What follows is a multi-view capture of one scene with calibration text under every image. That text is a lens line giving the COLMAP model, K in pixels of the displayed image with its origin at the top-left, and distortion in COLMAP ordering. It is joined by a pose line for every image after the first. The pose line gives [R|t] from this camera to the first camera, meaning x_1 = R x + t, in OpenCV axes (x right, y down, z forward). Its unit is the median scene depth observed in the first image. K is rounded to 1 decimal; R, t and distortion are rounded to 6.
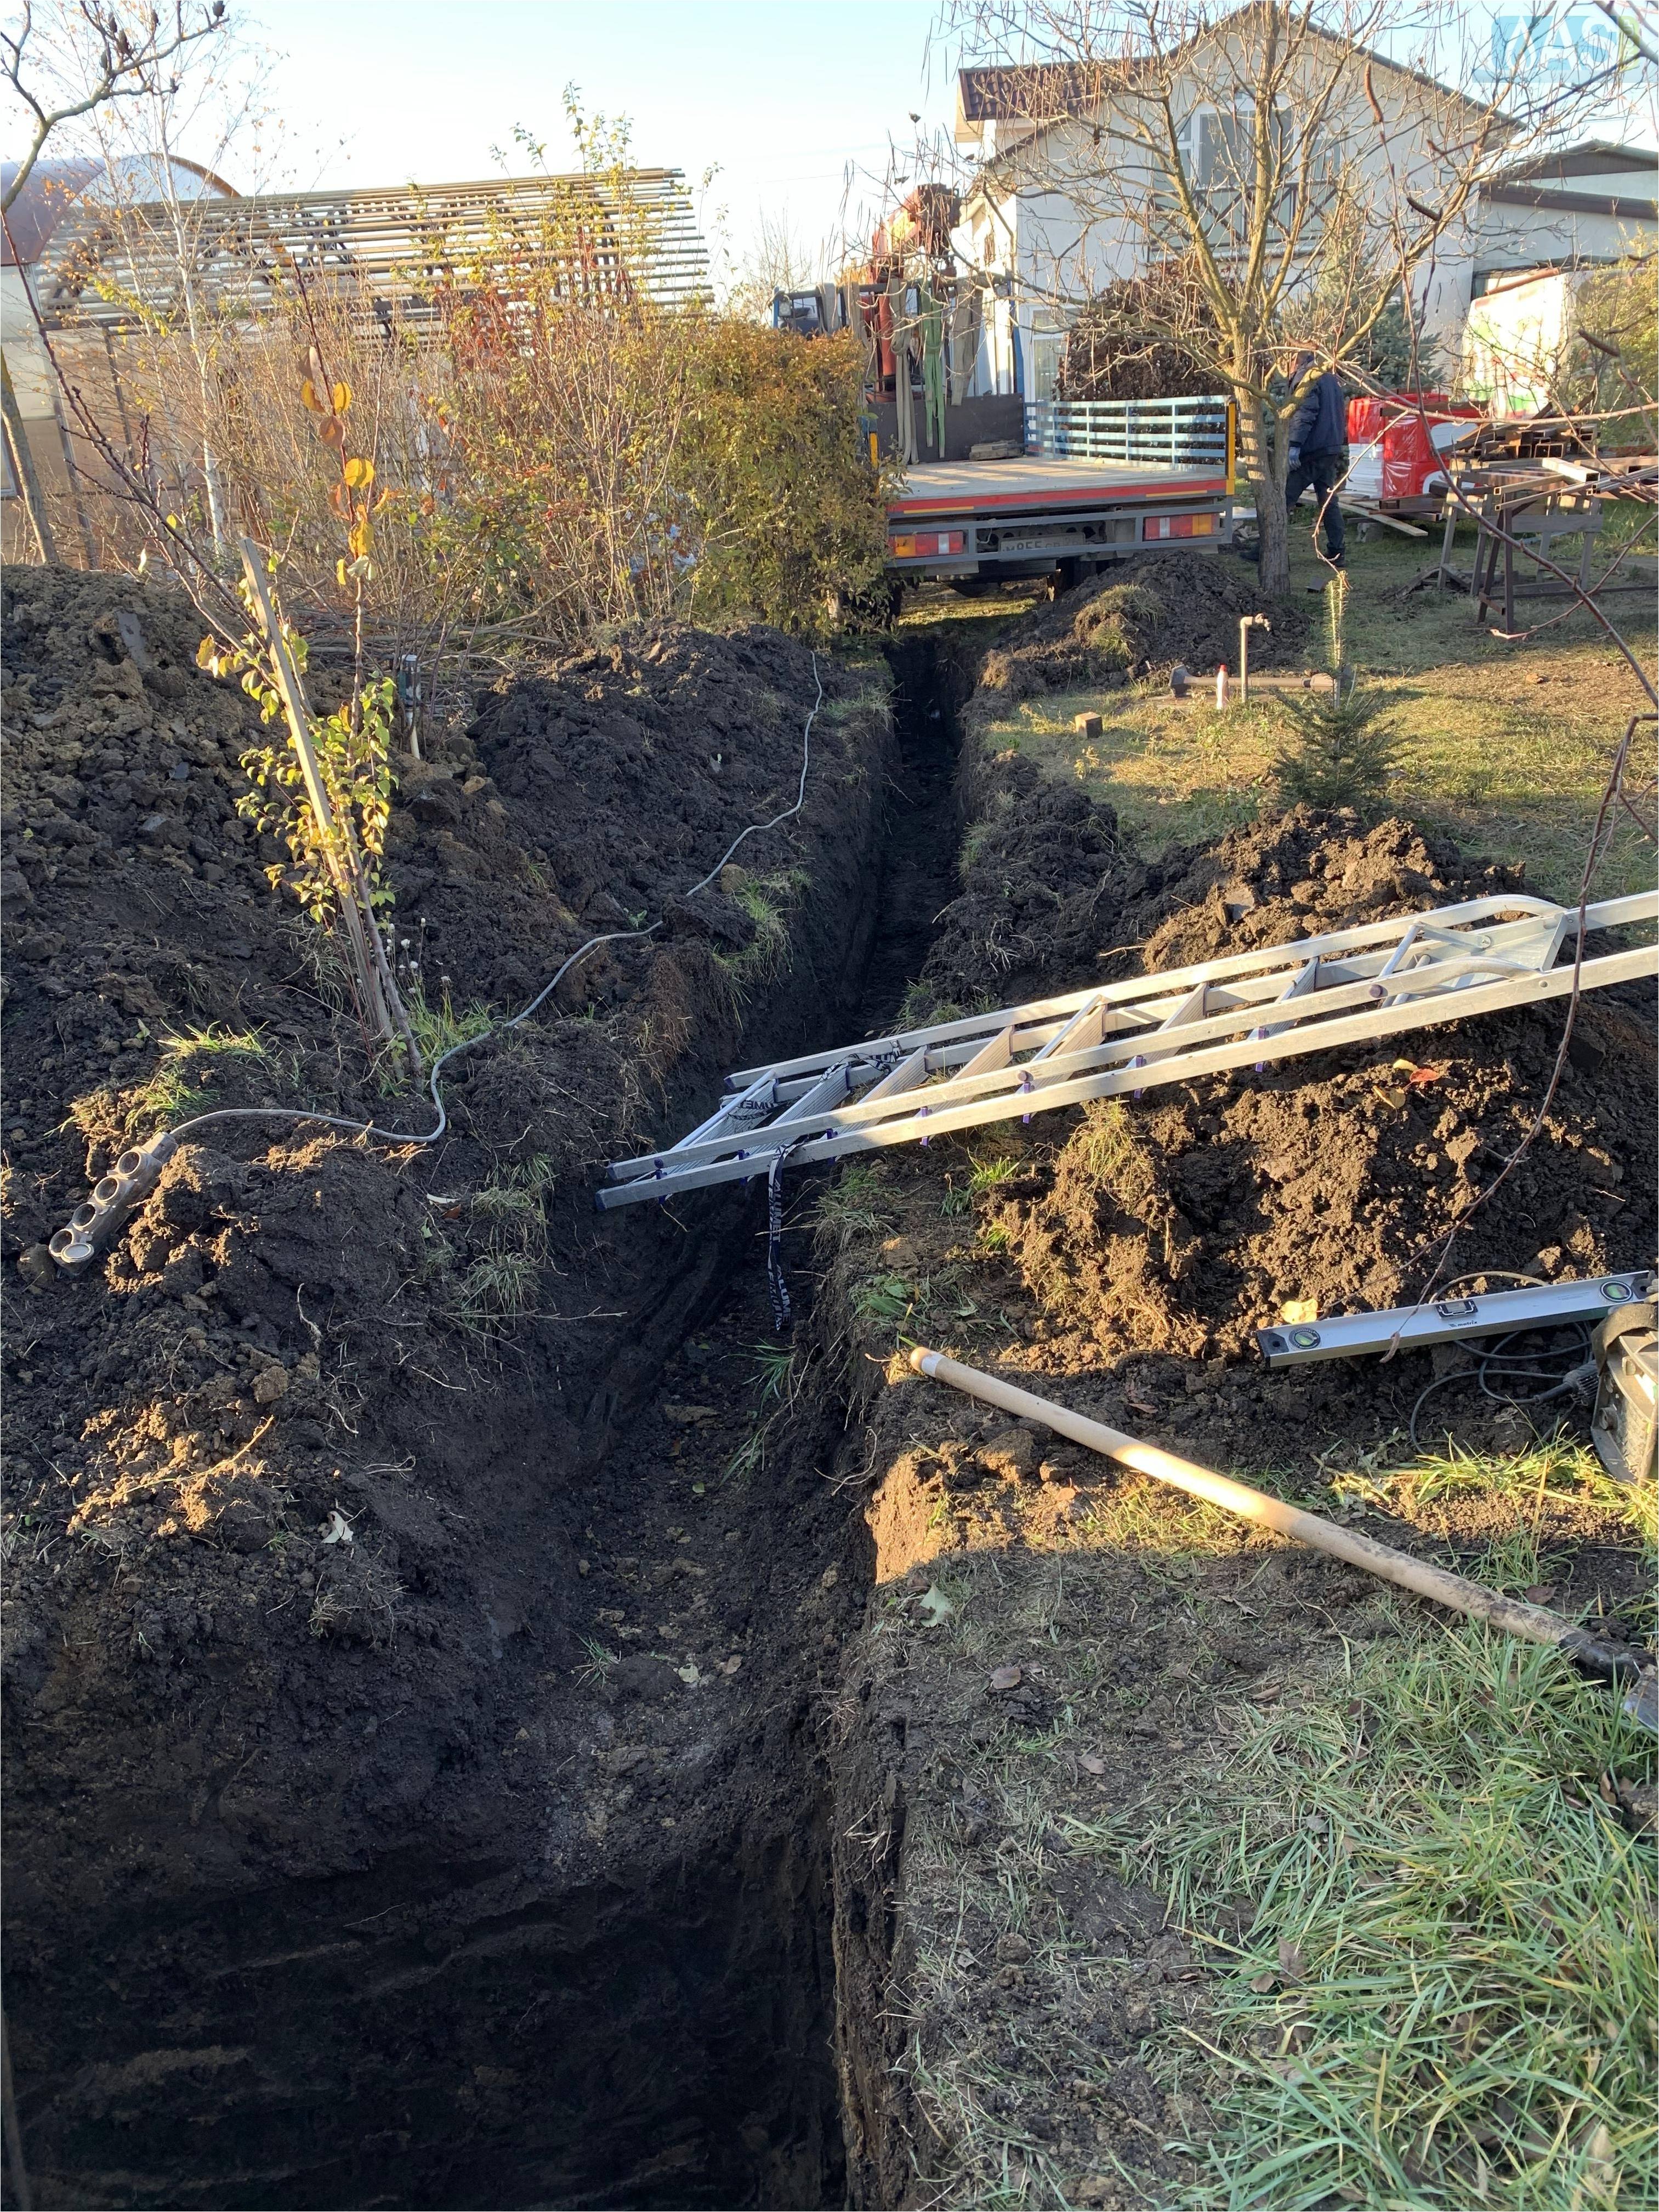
lens RADIAL K [[1660.8, 0, 835.9], [0, 1660.8, 1101.9], [0, 0, 1]] dist [-0.001521, -0.005300]
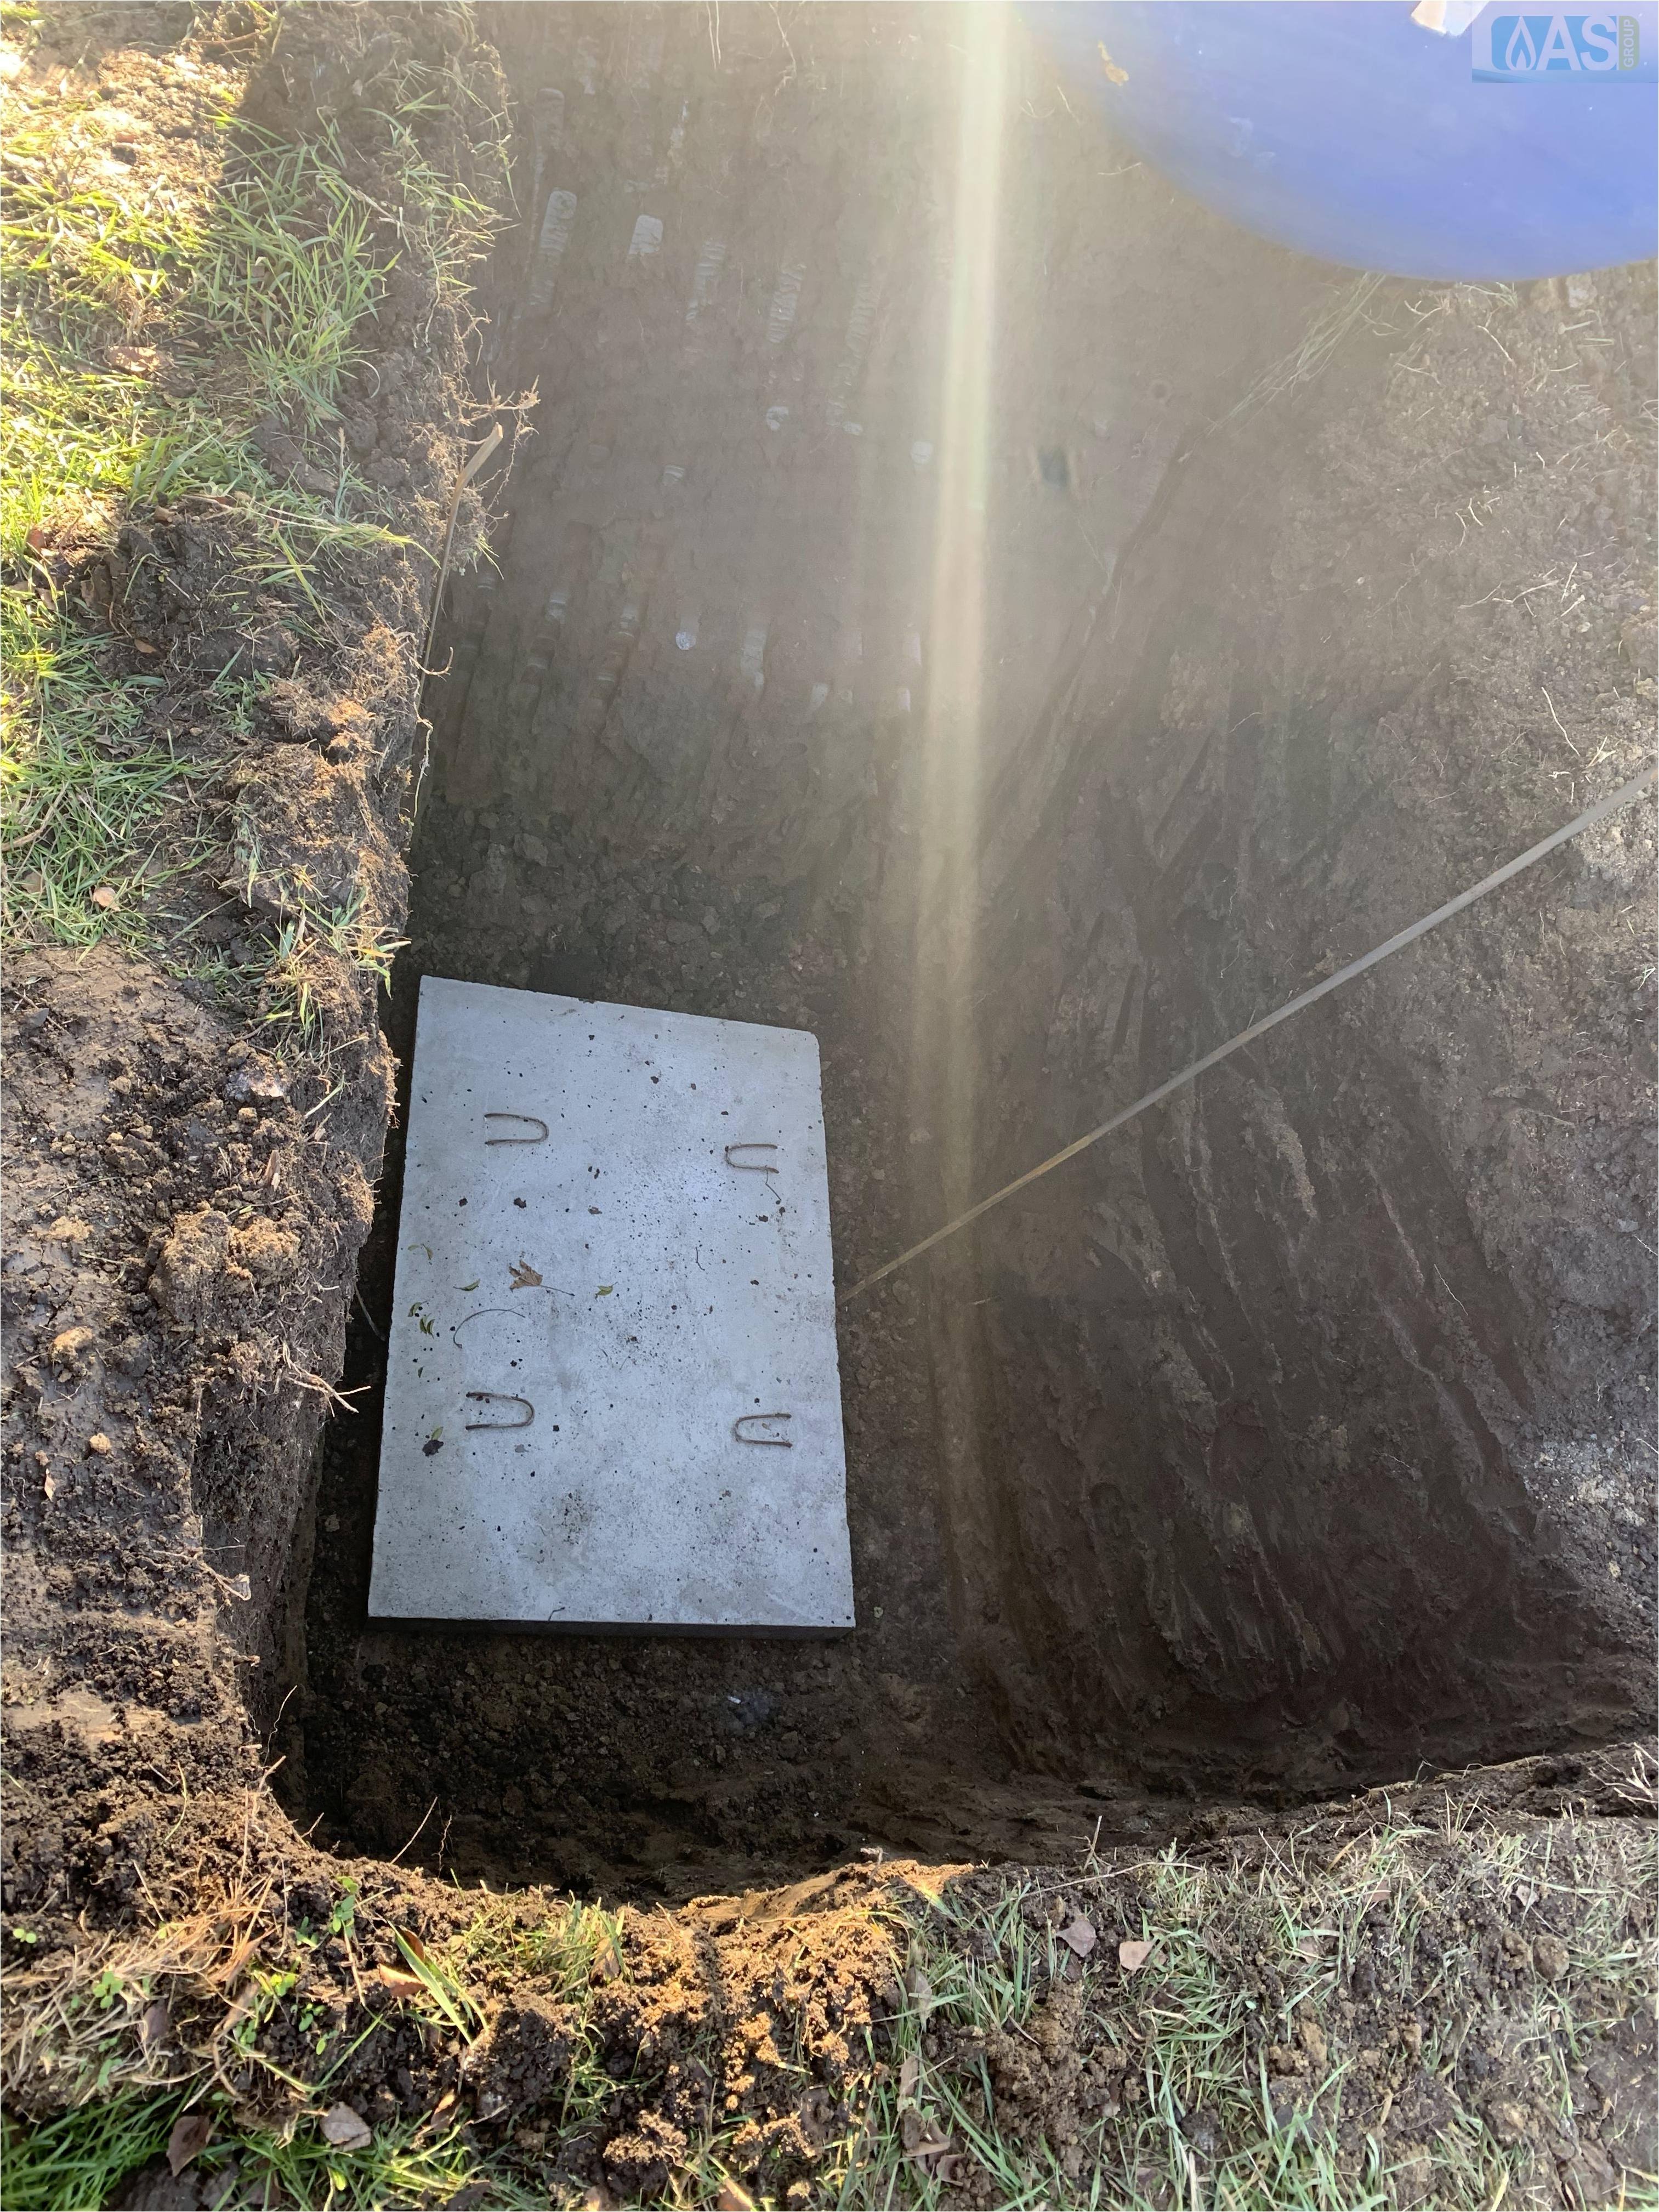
lens RADIAL K [[1660.8, 0, 838.6], [0, 1660.8, 1097.3], [0, 0, 1]] dist [-0.001521, -0.005300]
pose [[0.058807, 0.898744, -0.434512, 0.052491], [-0.655305, 0.363109, 0.662365, 0.022105], [0.753072, 0.245786, 0.610304, 0.084794]]
